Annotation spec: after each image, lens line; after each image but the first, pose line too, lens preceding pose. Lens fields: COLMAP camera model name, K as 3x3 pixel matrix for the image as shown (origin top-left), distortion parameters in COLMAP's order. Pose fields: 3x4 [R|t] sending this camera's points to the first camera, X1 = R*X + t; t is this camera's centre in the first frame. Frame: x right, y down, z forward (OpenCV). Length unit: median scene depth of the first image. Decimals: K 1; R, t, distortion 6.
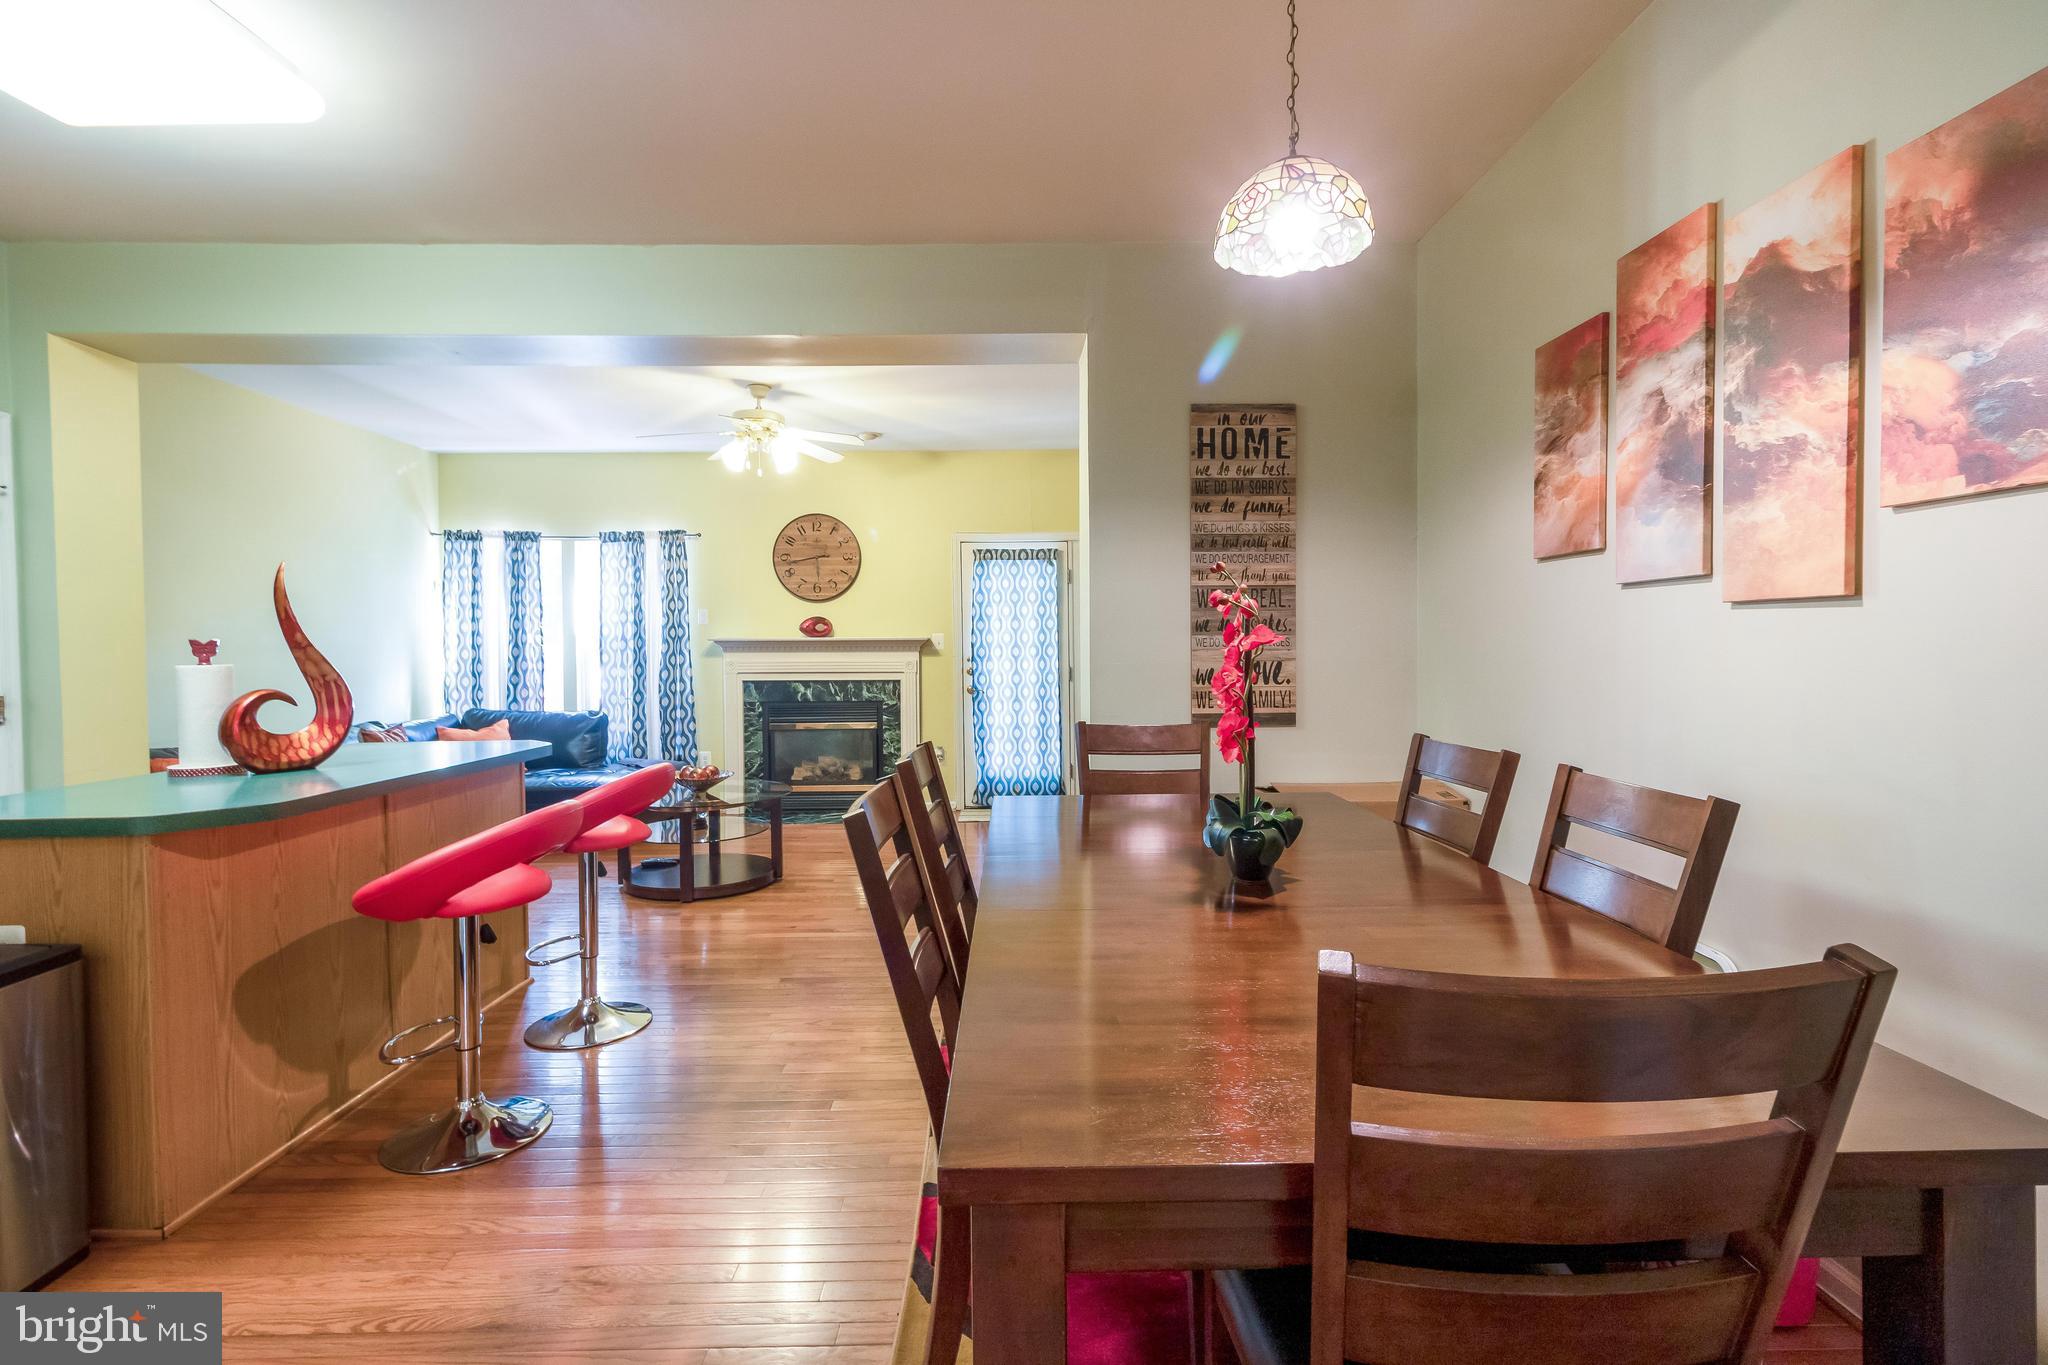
lens RADIAL K [[939.2, 0, 1030.3], [0, 939.2, 668.2], [0, 0, 1]] dist [-0.000041, 0.000638]
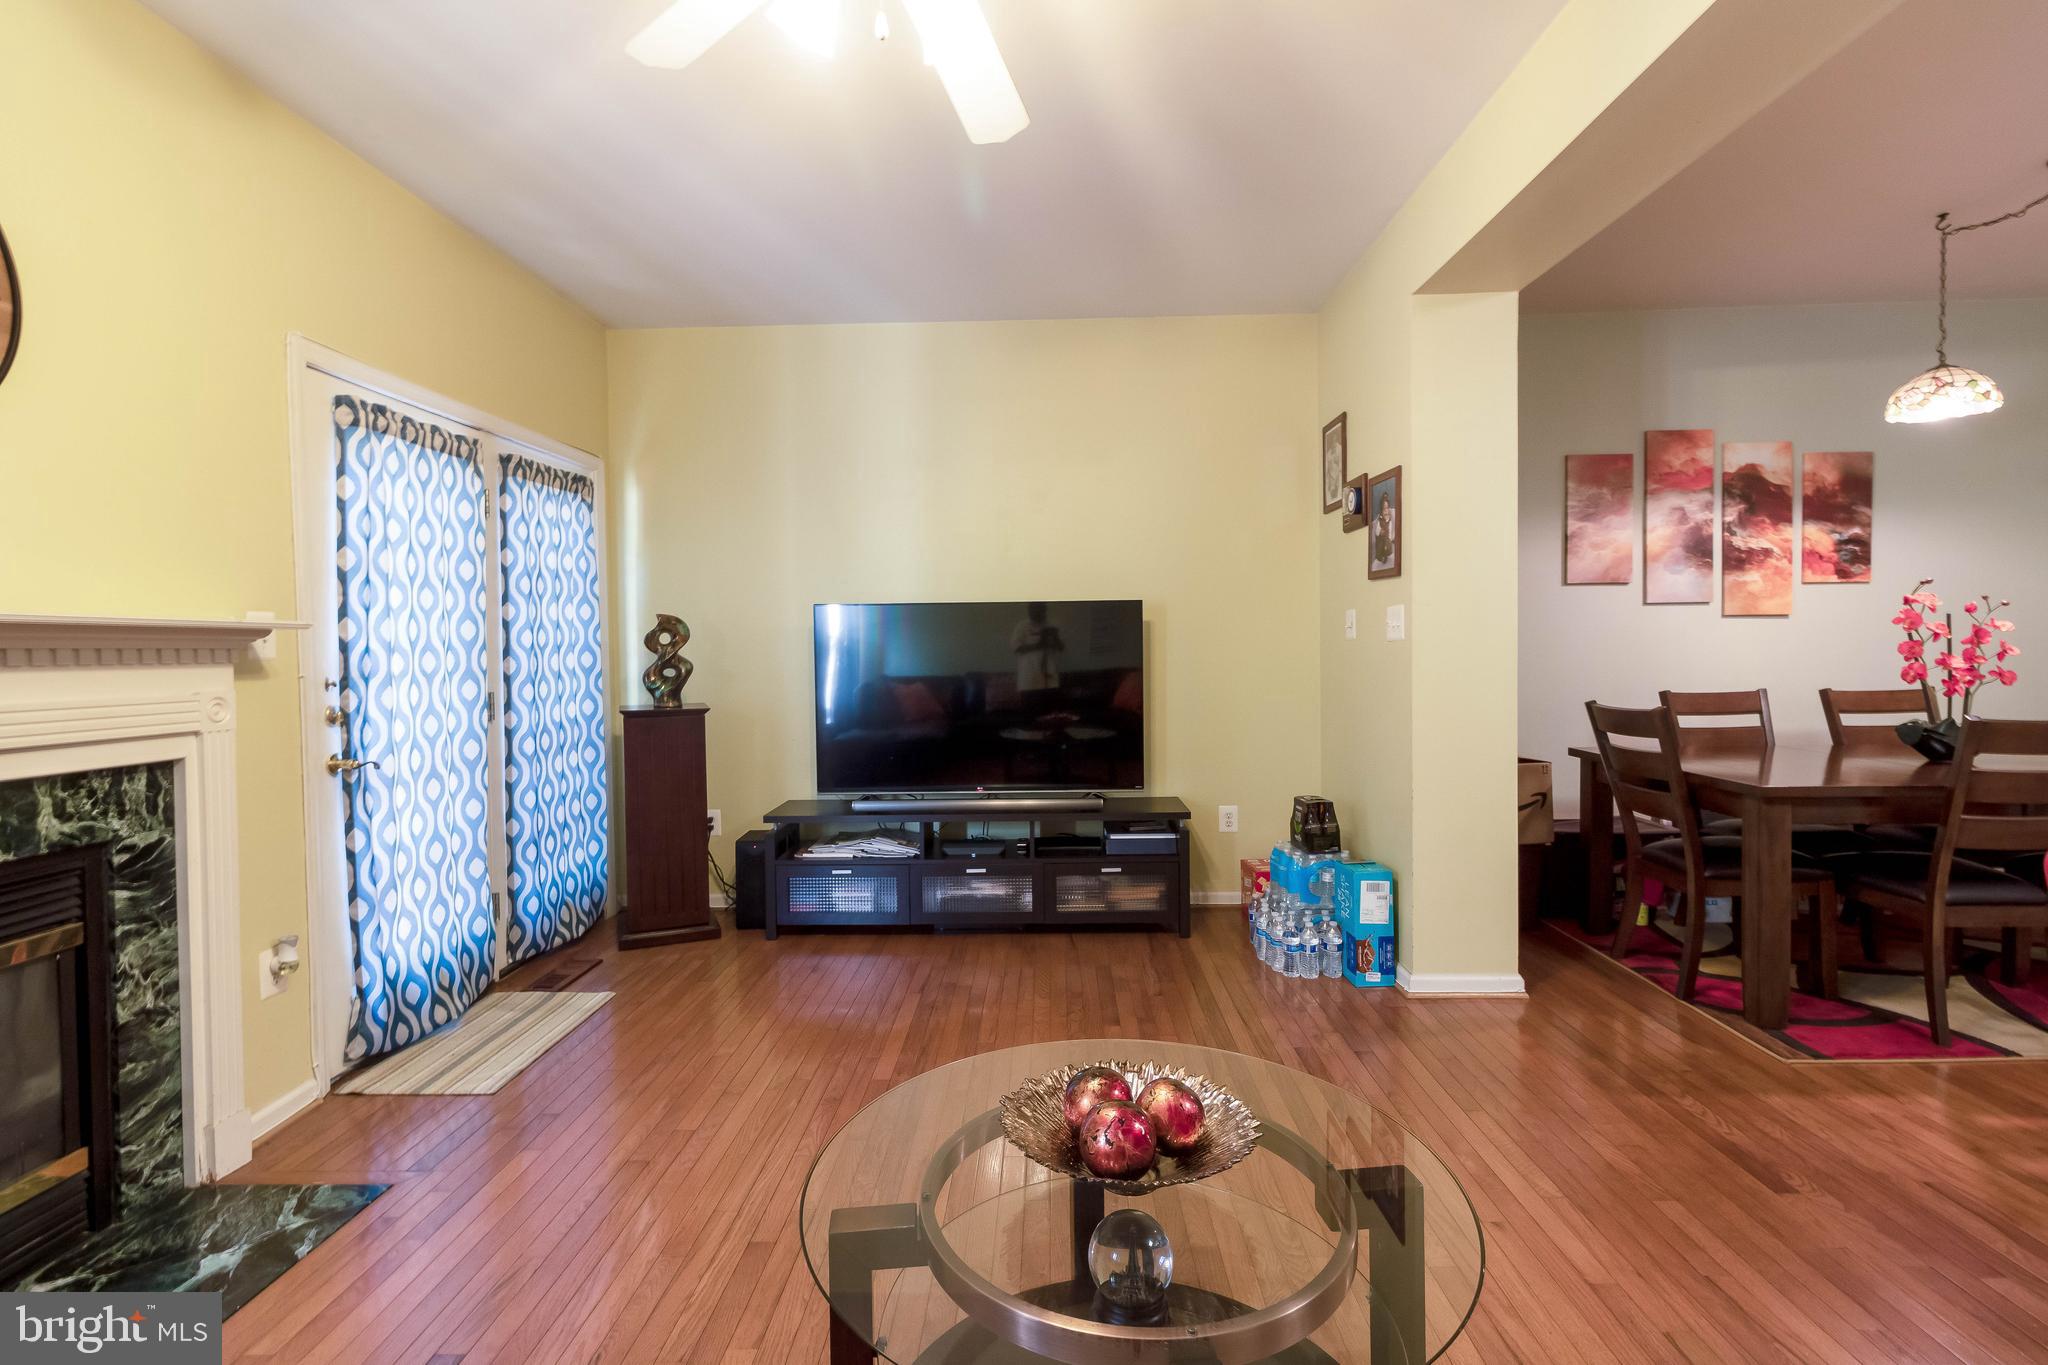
lens RADIAL K [[939.2, 0, 1024.9], [0, 939.2, 665.9], [0, 0, 1]] dist [-0.000041, 0.000638]
pose [[0.045319, -0.015553, 0.998851, -0.437116], [0.037184, 0.999212, 0.013872, -0.011976], [-0.998280, 0.036513, 0.045861, 0.721610]]
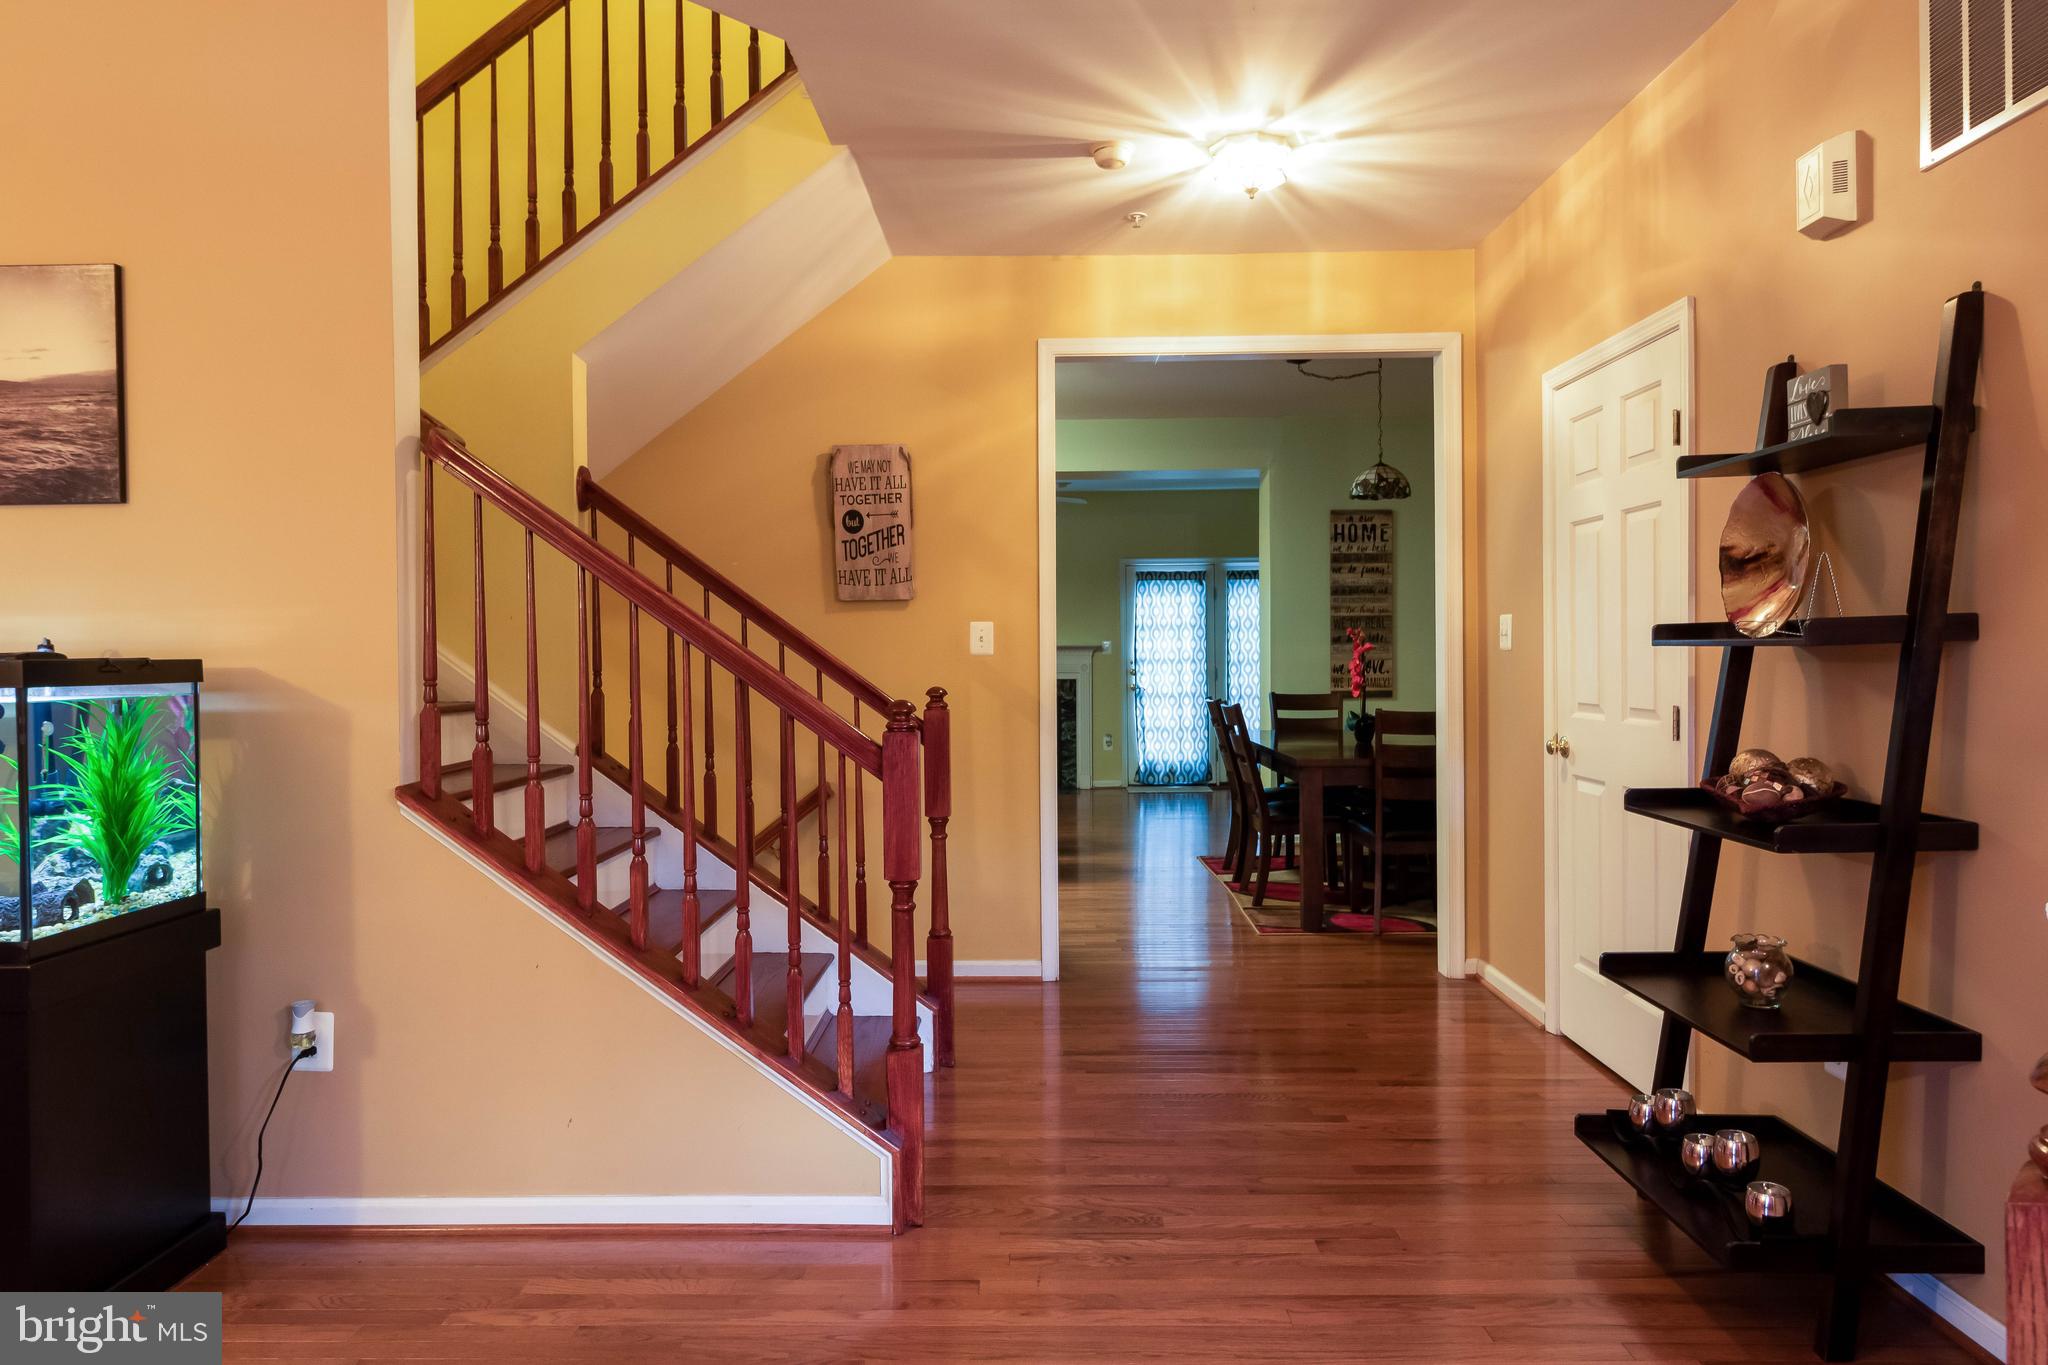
lens RADIAL K [[1301.7, 0, 1023.3], [0, 1301.7, 682.1], [0, 0, 1]] dist [0.004147, -0.004173]
pose [[0.999519, 0.001234, -0.031004, -0.157072], [-0.001250, 0.999999, -0.000507, 0.017261], [0.031003, 0.000546, 0.999519, -0.693838]]
